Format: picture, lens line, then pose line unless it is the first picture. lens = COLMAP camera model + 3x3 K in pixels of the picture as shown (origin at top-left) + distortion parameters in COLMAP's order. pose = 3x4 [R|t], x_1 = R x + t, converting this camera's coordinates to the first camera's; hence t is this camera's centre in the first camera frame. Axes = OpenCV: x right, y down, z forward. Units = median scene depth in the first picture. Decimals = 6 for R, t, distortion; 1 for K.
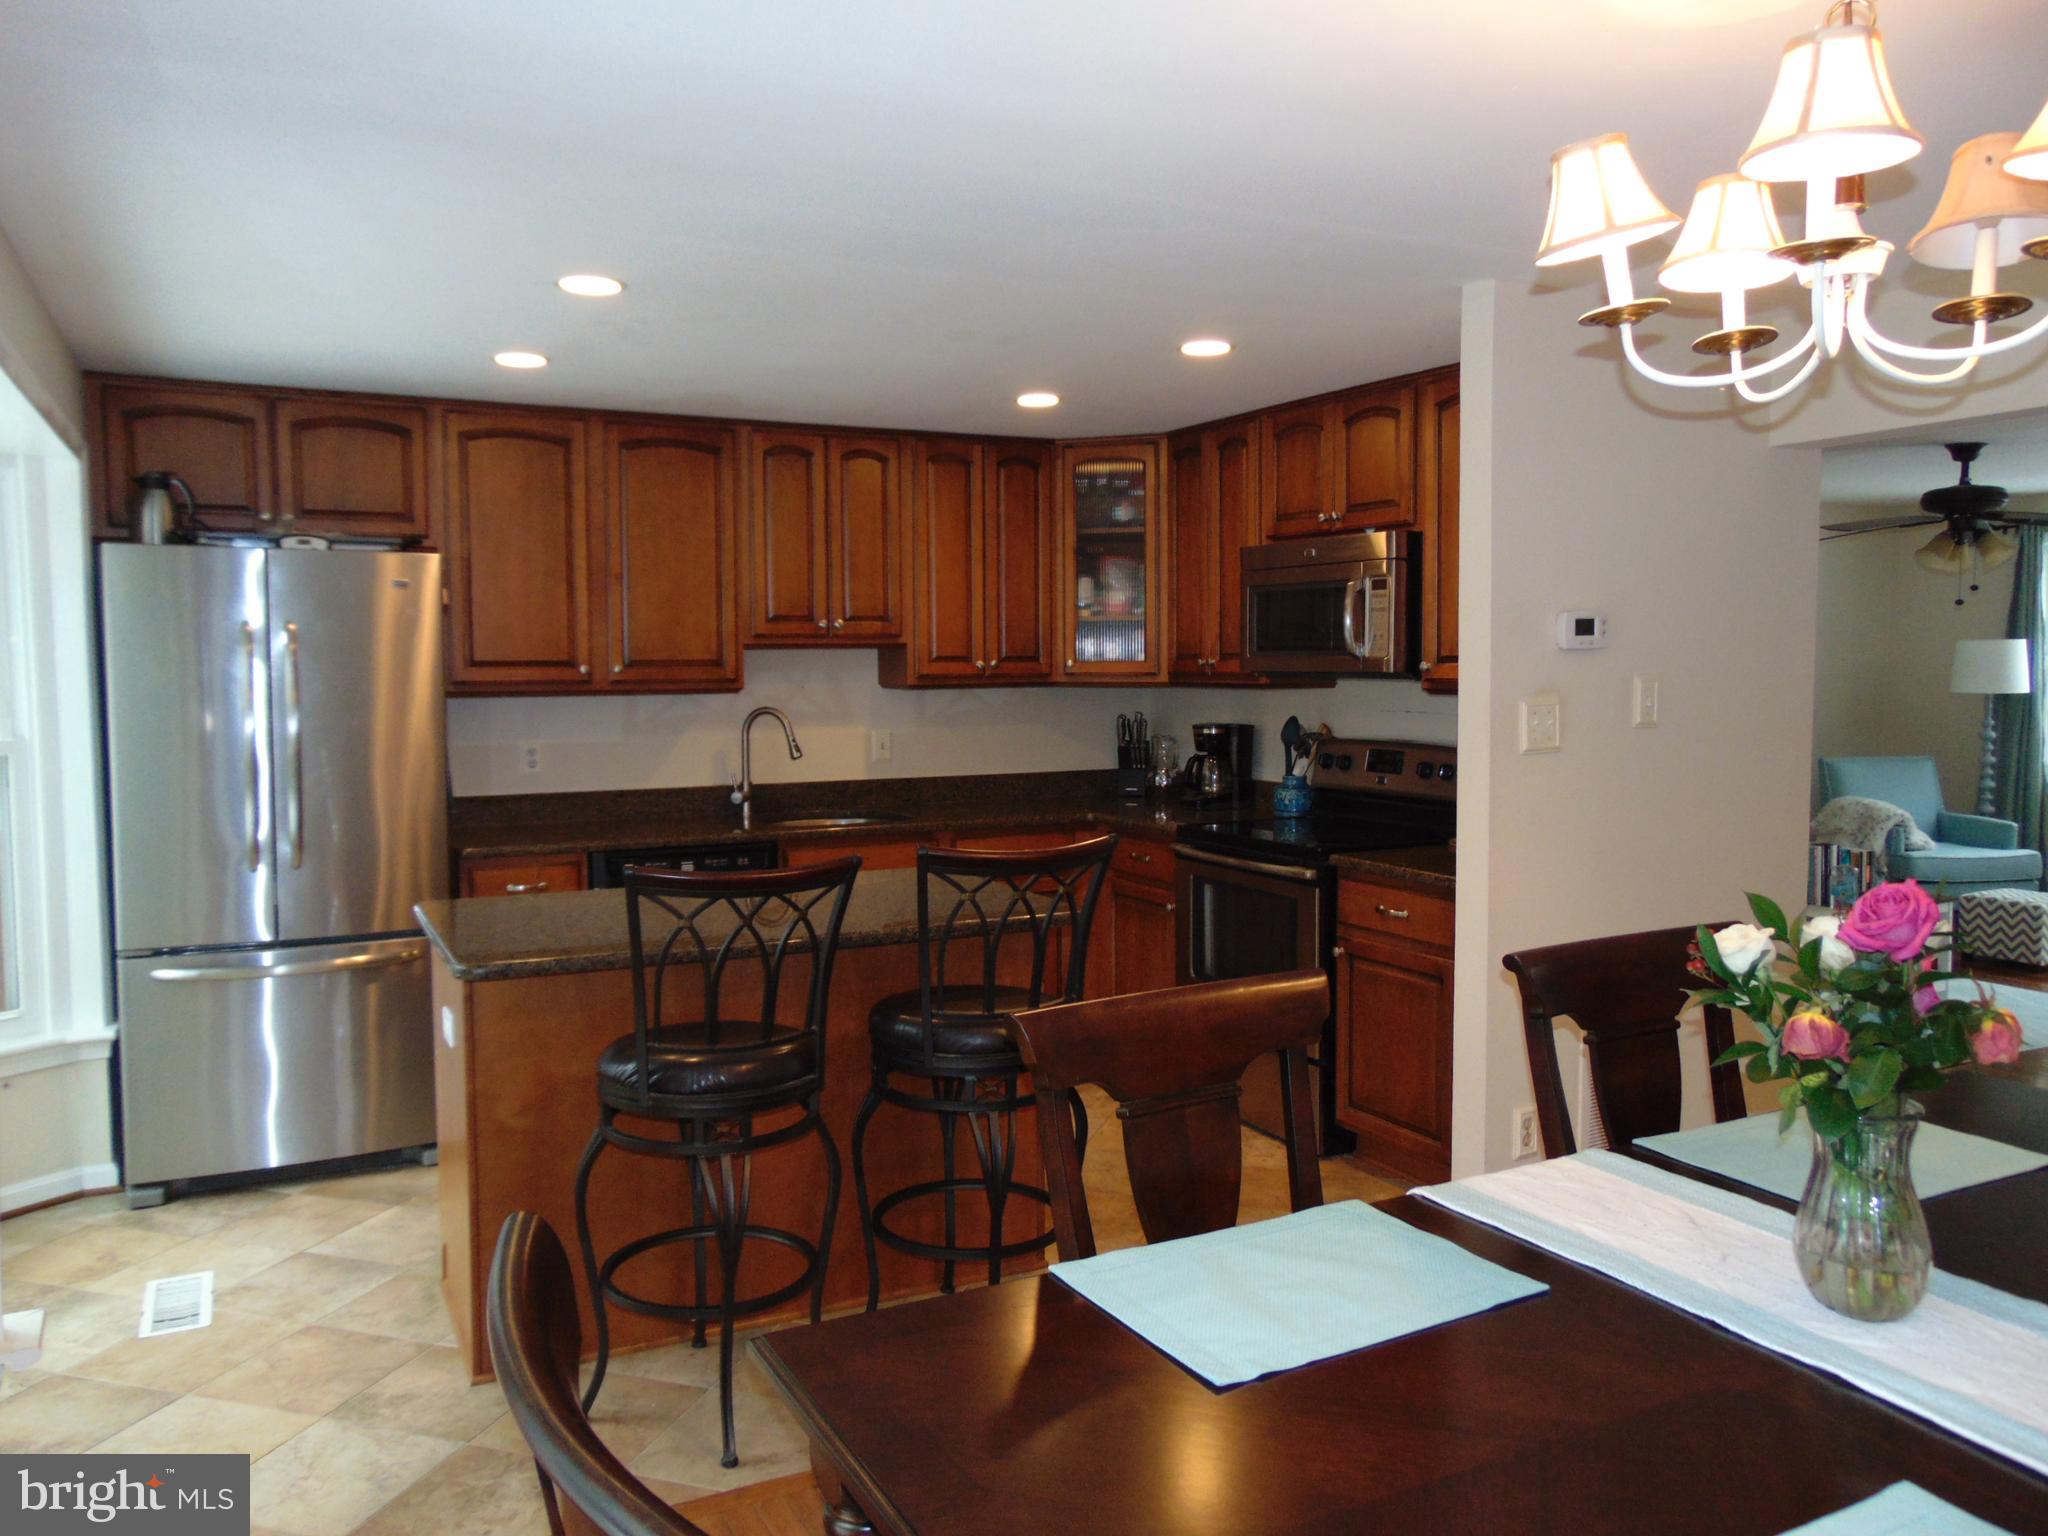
lens RADIAL K [[1518.4, 0, 1024.2], [0, 1518.4, 761.0], [0, 0, 1]] dist [-0.037148, 0.068036]
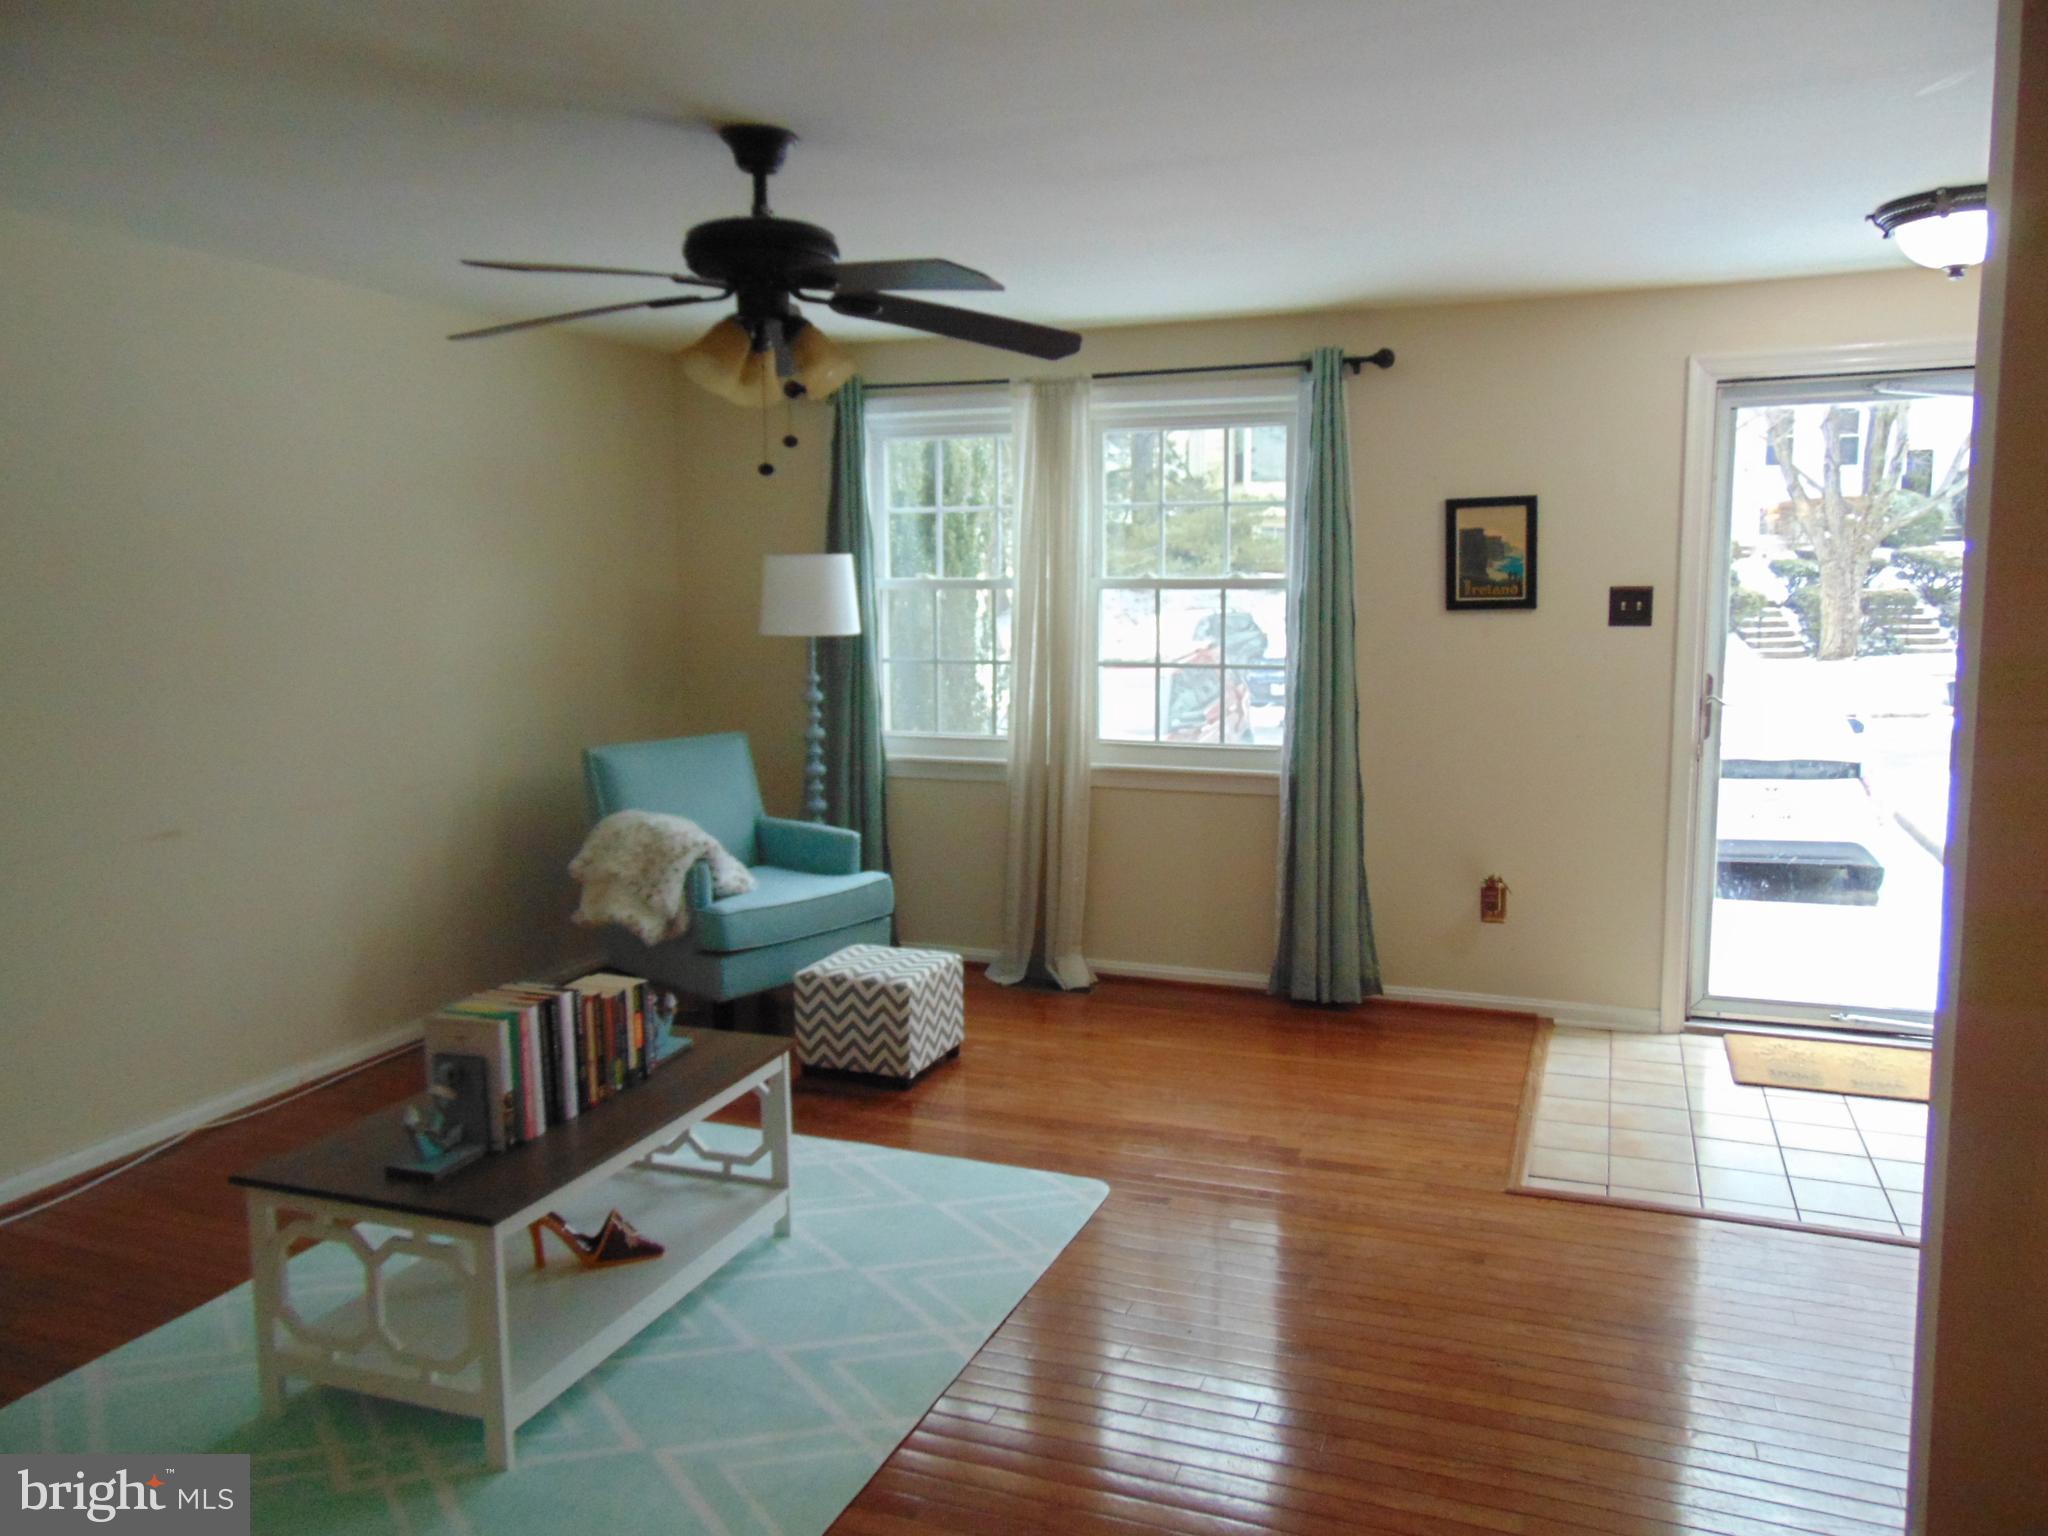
lens RADIAL K [[1518.4, 0, 1024.2], [0, 1518.4, 761.0], [0, 0, 1]] dist [-0.037148, 0.068036]
pose [[0.751798, -0.079680, 0.654561, 0.487292], [0.046744, 0.996615, 0.067630, -0.055966], [-0.657734, -0.020248, 0.752978, 0.792943]]
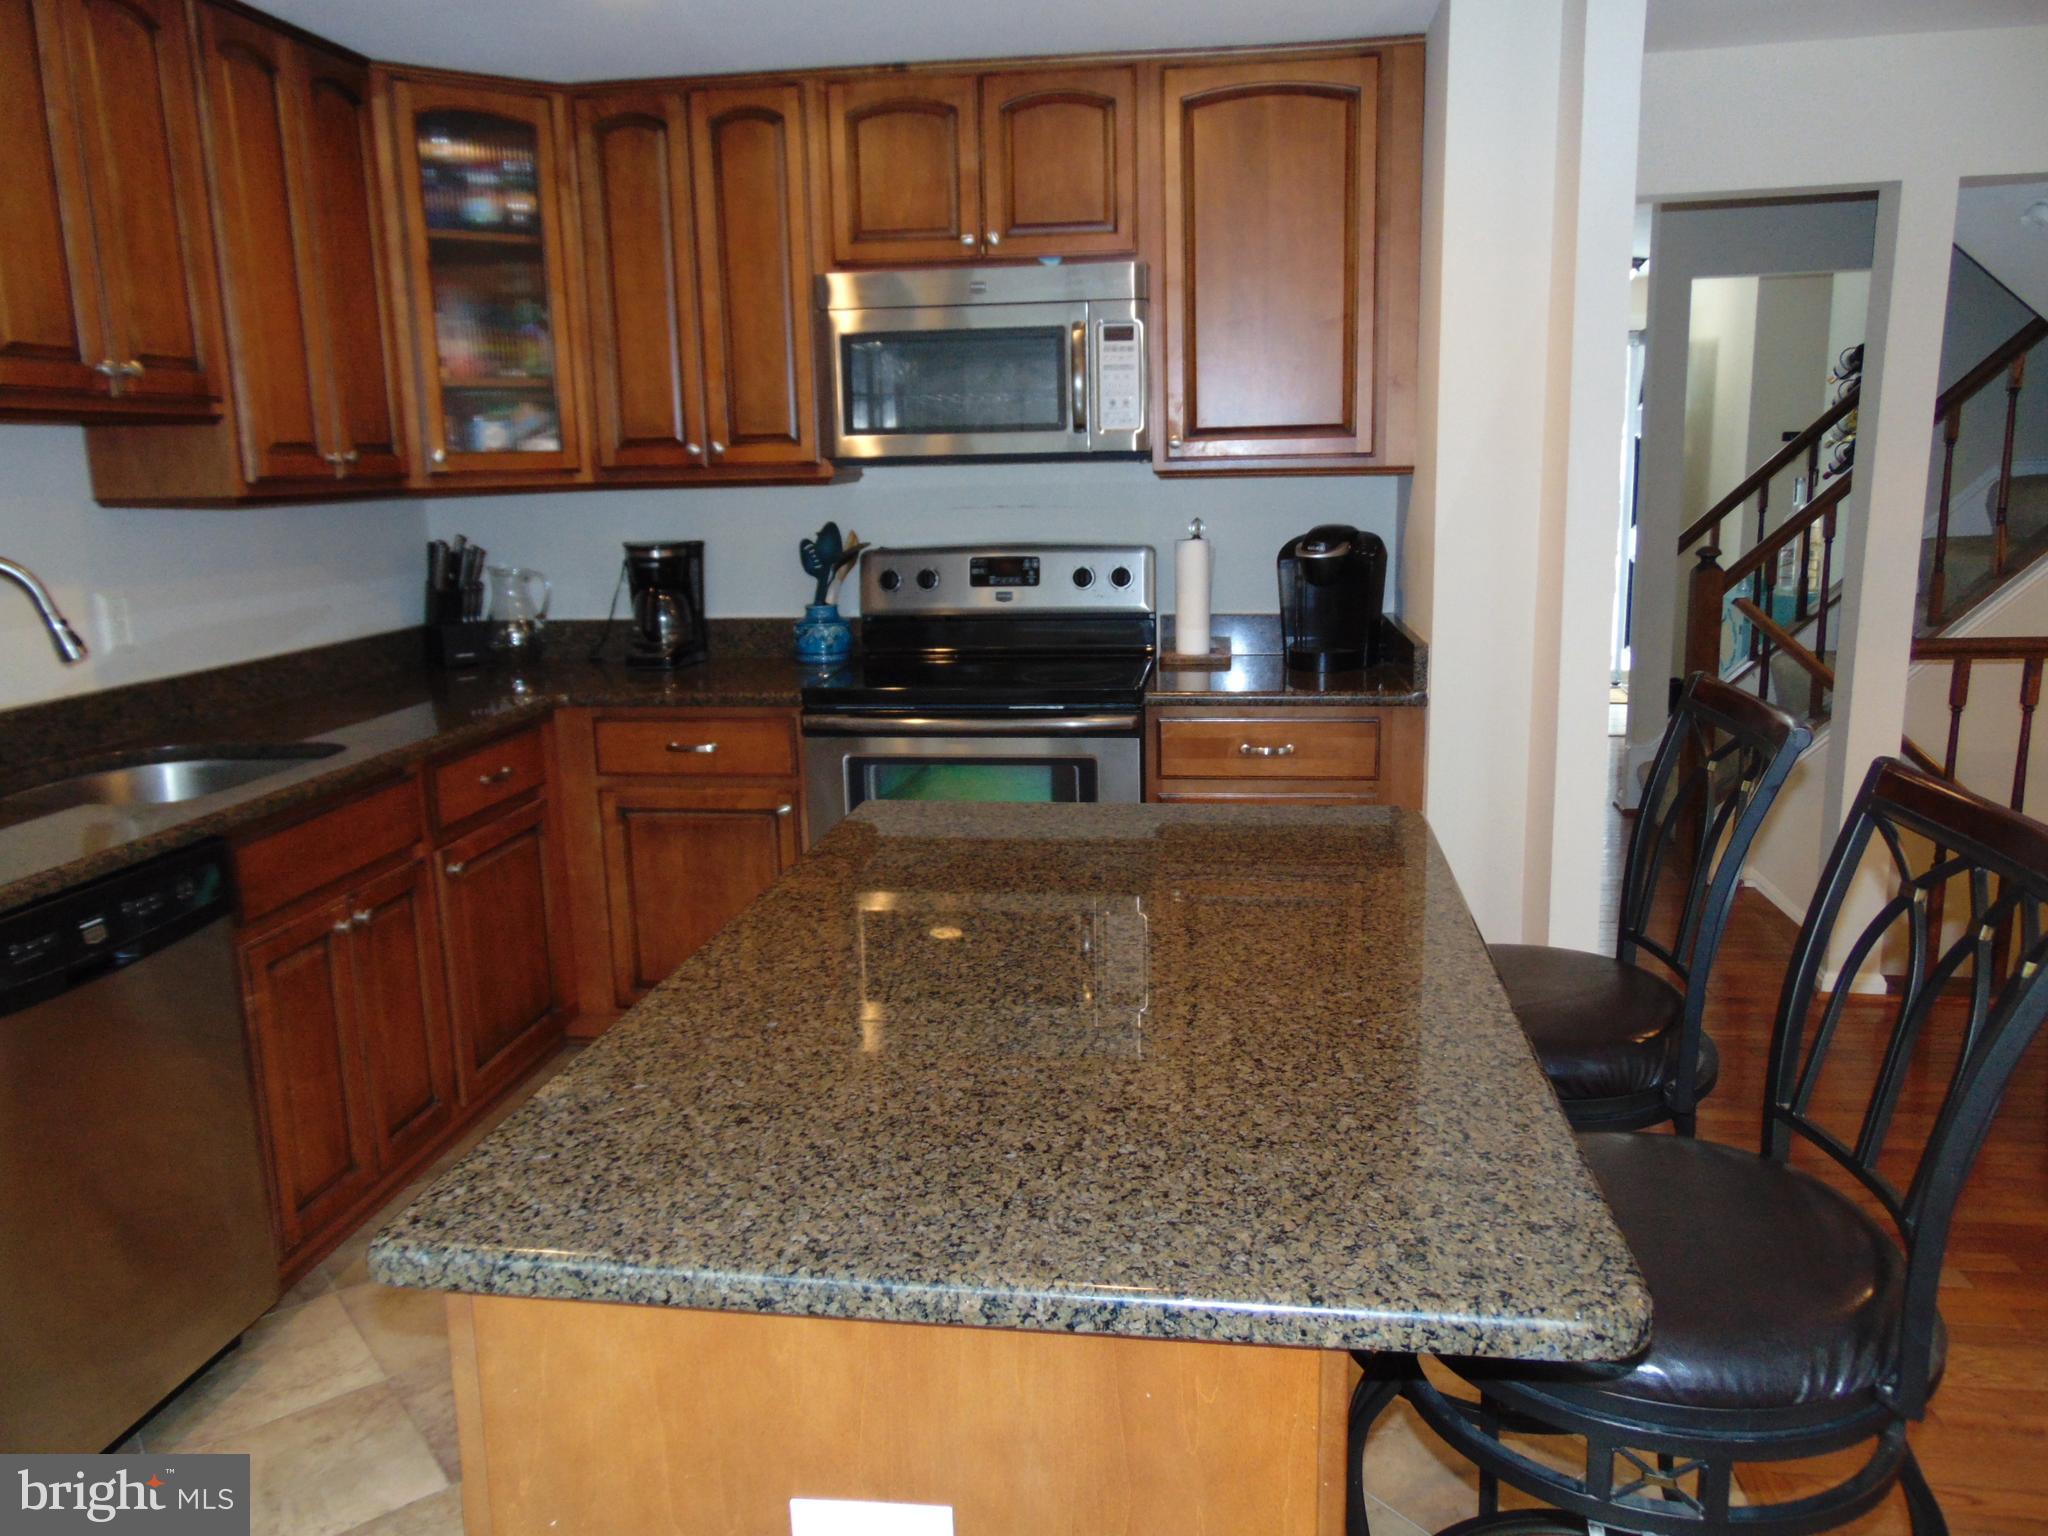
lens RADIAL K [[1518.4, 0, 1024.2], [0, 1518.4, 761.0], [0, 0, 1]] dist [-0.037148, 0.068036]
pose [[0.580992, -0.167723, 0.796441, -0.440527], [0.075636, 0.985429, 0.152347, -0.024608], [-0.810388, -0.028273, 0.585212, 0.592850]]
